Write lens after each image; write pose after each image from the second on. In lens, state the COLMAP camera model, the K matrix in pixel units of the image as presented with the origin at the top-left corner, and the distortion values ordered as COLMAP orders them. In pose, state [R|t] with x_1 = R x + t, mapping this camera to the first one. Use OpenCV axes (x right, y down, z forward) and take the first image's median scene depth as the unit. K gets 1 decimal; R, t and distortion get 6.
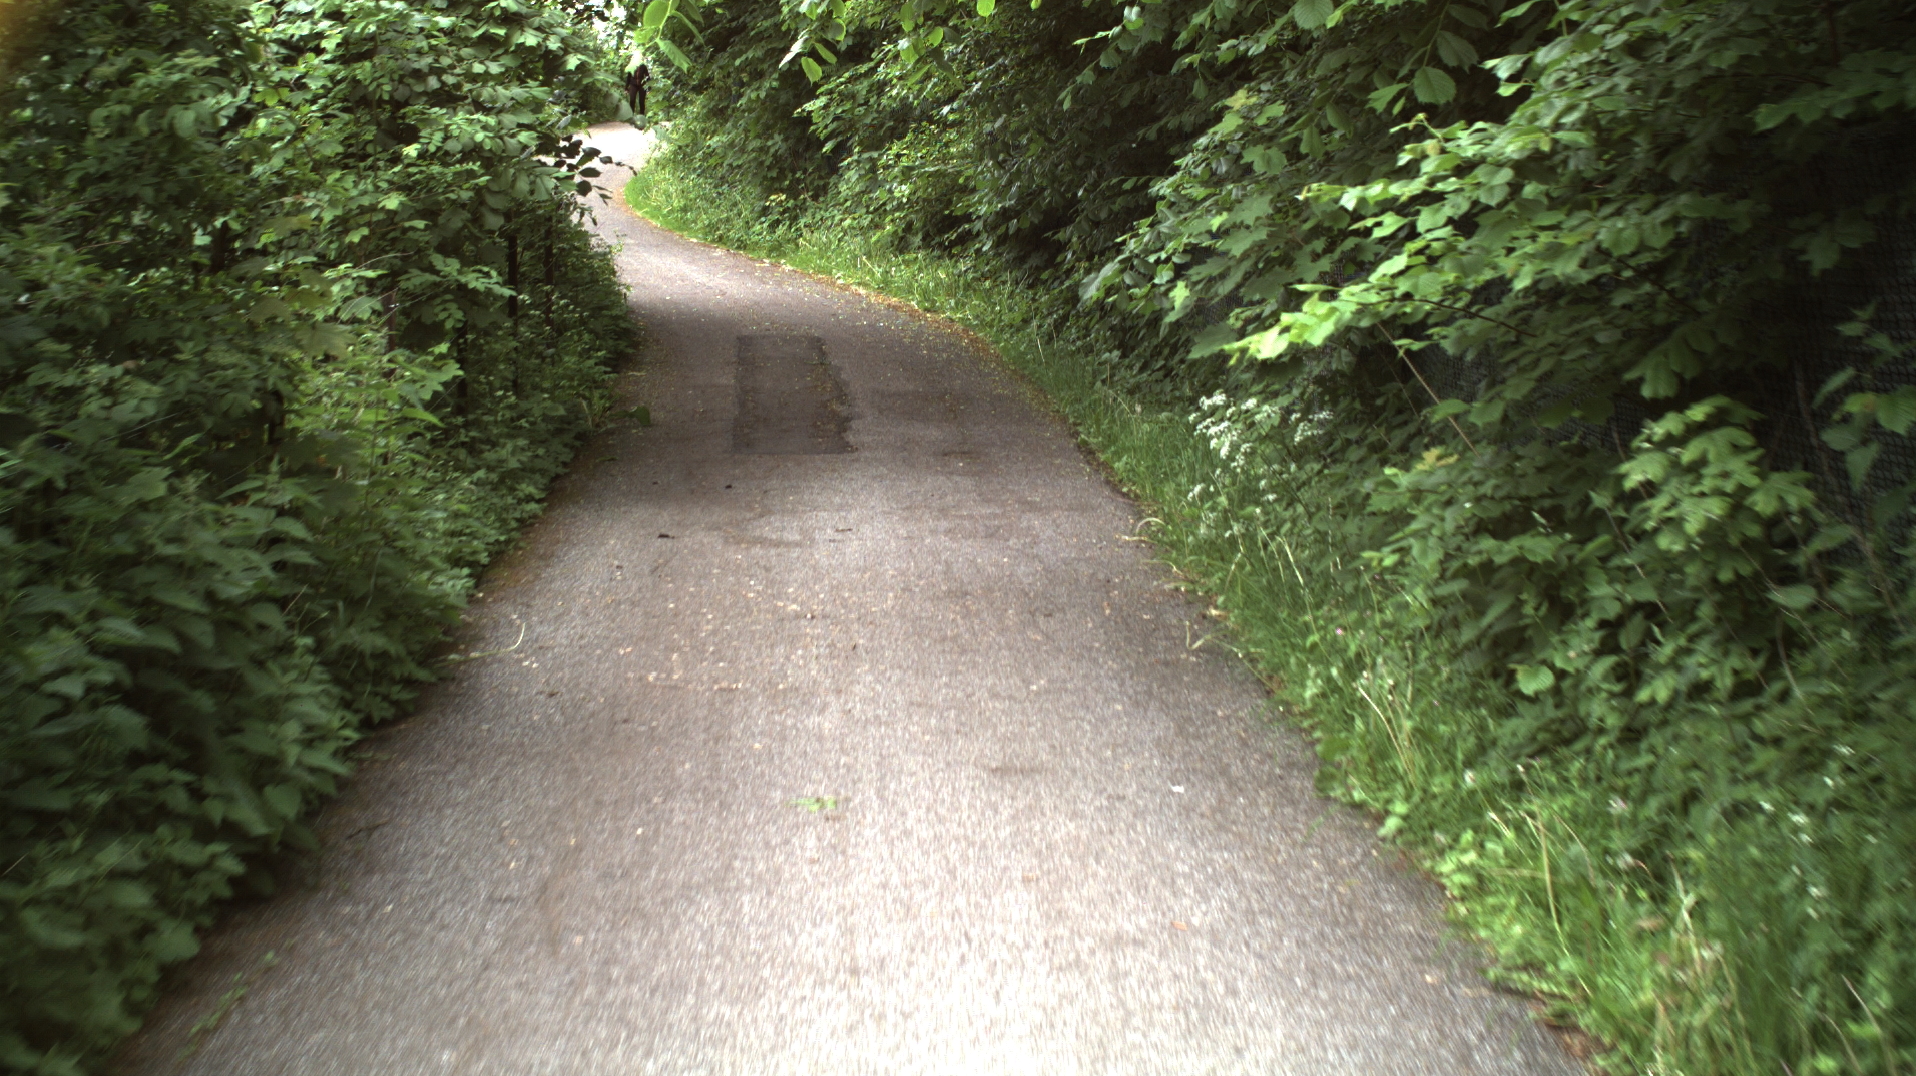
lens RADIAL K [[3339.5, 0, 958.0], [0, 3339.5, 538.0], [0, 0, 1]] dist [-0.270274, 0.232099]
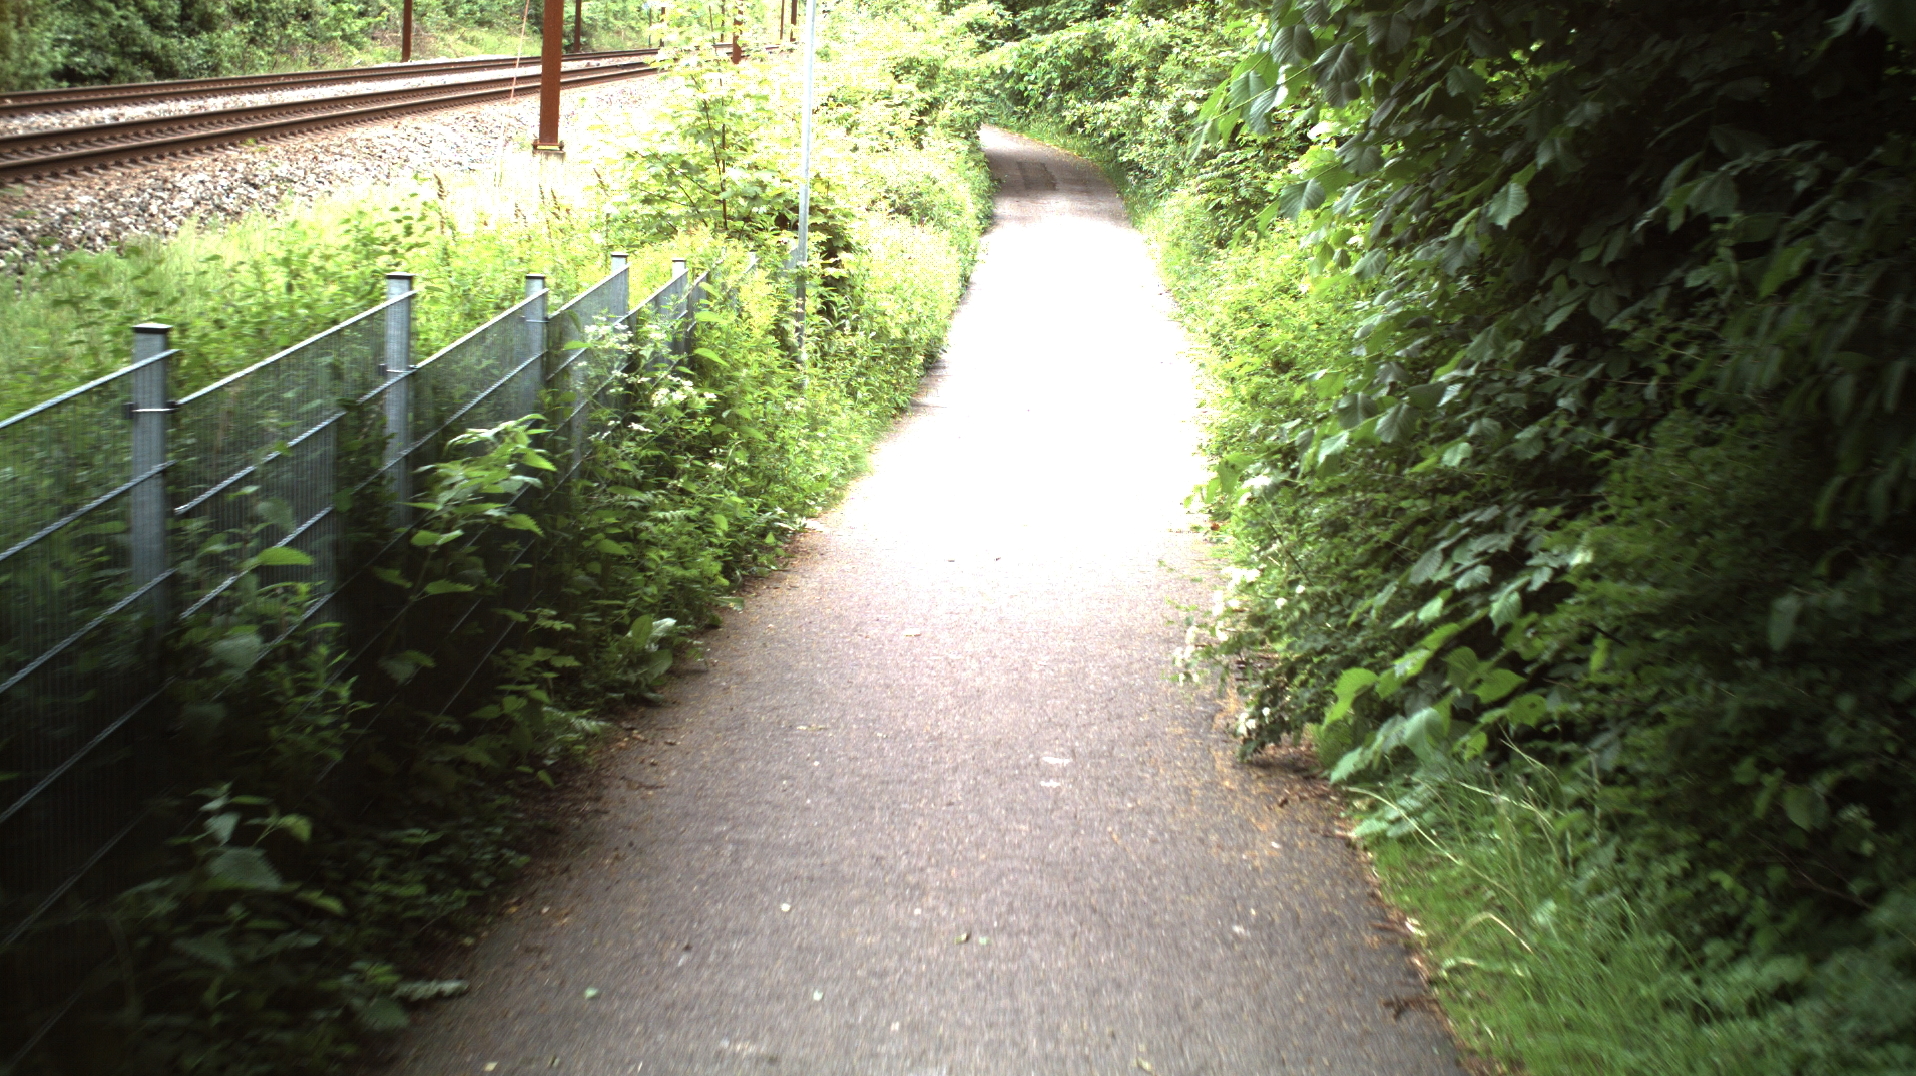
lens RADIAL K [[3339.5, 0, 958.0], [0, 3339.5, 538.0], [0, 0, 1]] dist [-0.270274, 0.232099]
pose [[0.998417, 0.032987, -0.045567, 0.024902], [-0.030949, 0.998519, 0.044733, 0.121989], [0.046975, -0.043252, 0.997959, -1.679451]]
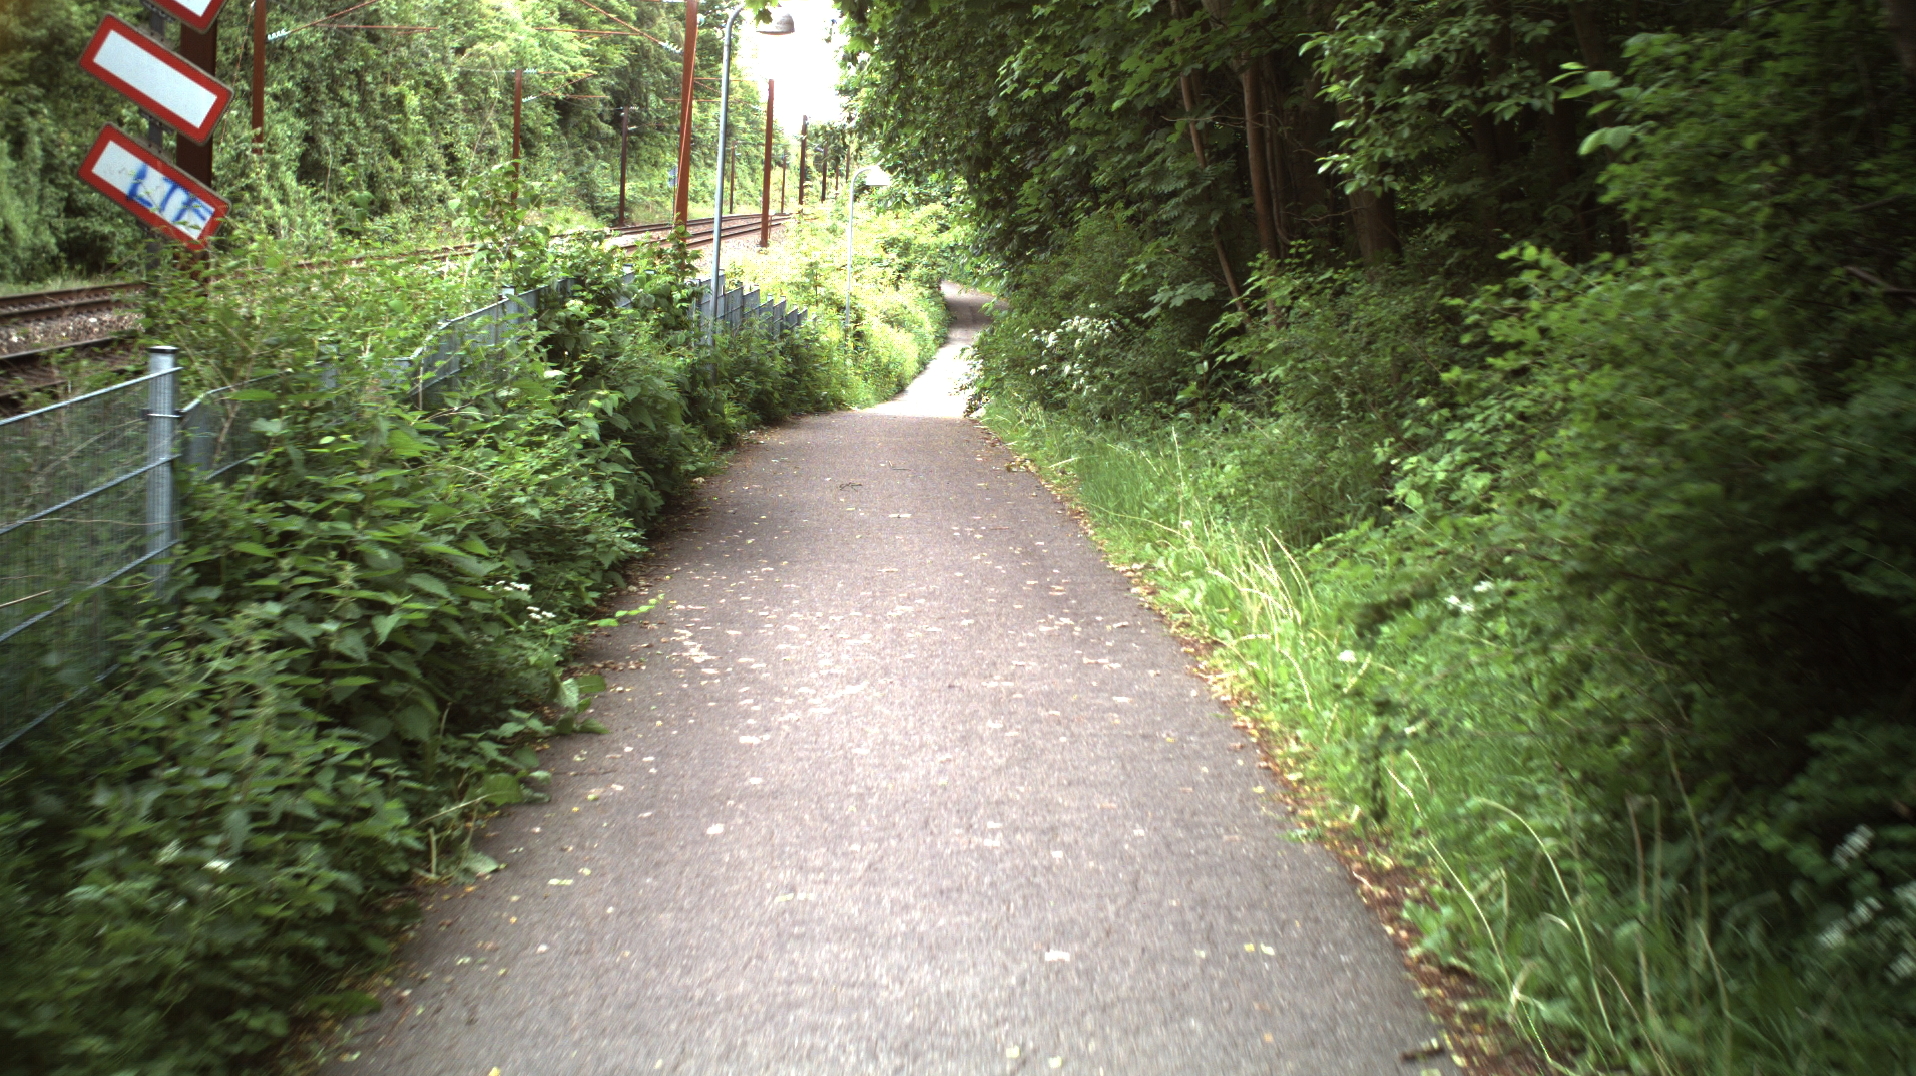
lens RADIAL K [[3339.5, 0, 958.0], [0, 3339.5, 538.0], [0, 0, 1]] dist [-0.270274, 0.232099]
pose [[0.998588, 0.028930, -0.044546, 0.099713], [-0.029169, 0.999563, -0.004733, 0.215413], [0.044390, 0.006026, 0.998996, -2.745688]]
